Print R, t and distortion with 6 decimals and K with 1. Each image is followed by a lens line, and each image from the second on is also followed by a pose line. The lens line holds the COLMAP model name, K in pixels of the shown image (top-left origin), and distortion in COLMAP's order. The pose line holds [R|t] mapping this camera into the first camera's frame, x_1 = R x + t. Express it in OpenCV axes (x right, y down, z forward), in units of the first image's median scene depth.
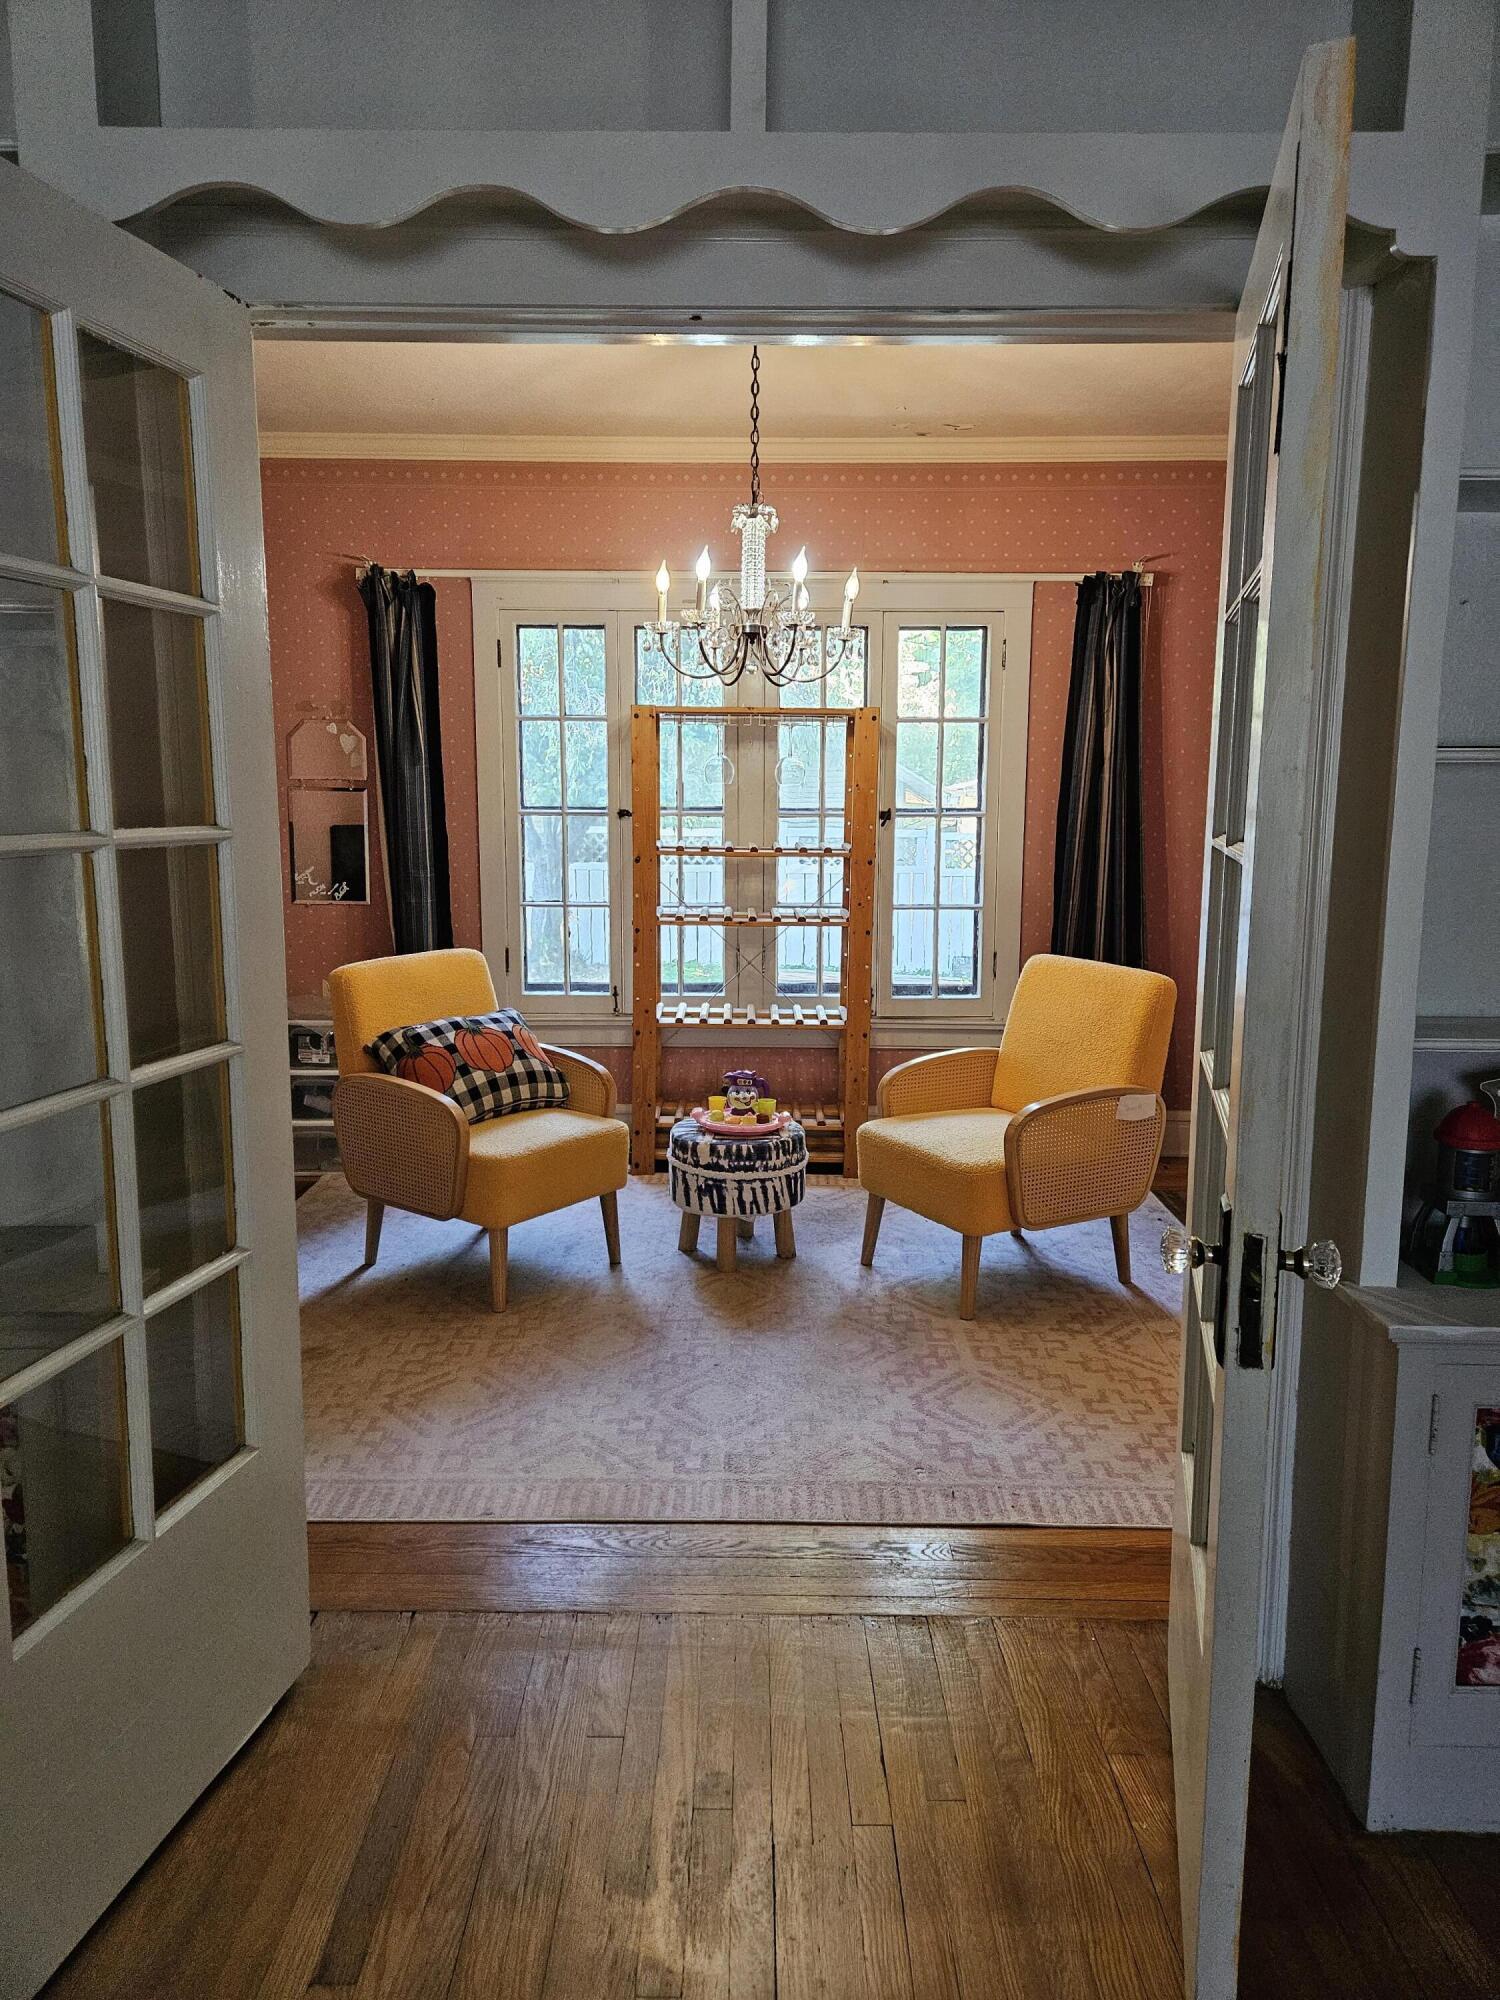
lens RADIAL K [[1335.8, 0, 742.2], [0, 1335.8, 973.1], [0, 0, 1]] dist [0.077552, -0.056936]
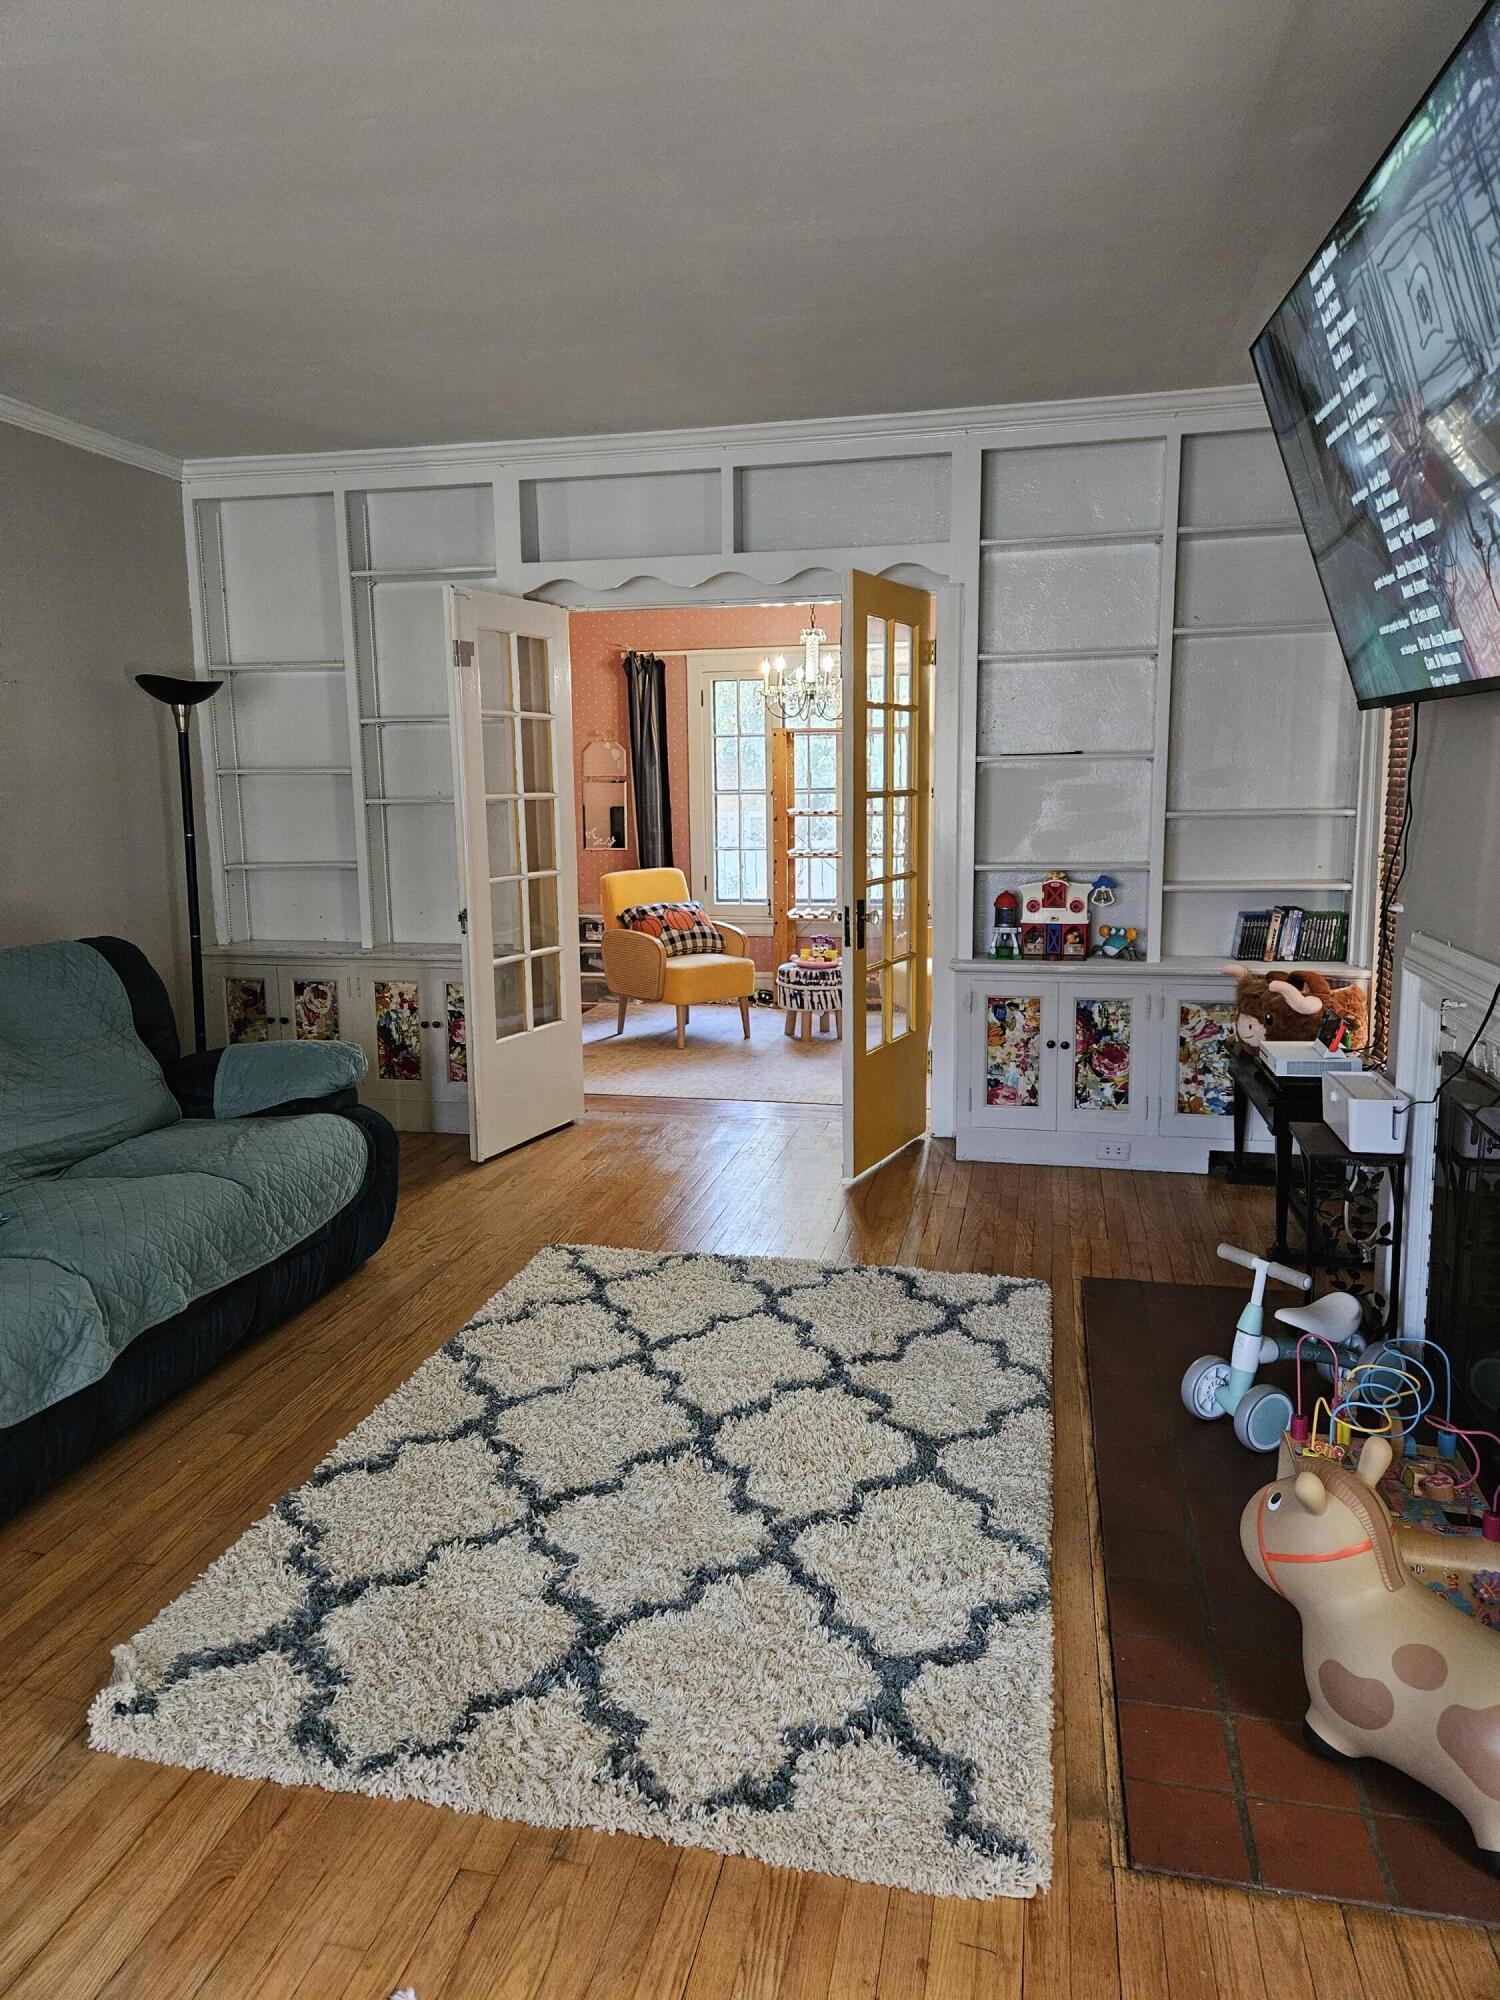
lens RADIAL K [[1335.8, 0, 742.2], [0, 1335.8, 973.1], [0, 0, 1]] dist [0.077552, -0.056936]
pose [[0.977908, 0.013435, -0.208602, 0.278006], [-0.012027, 0.999896, 0.008016, 0.113683], [0.208688, -0.005330, 0.977968, -0.786415]]
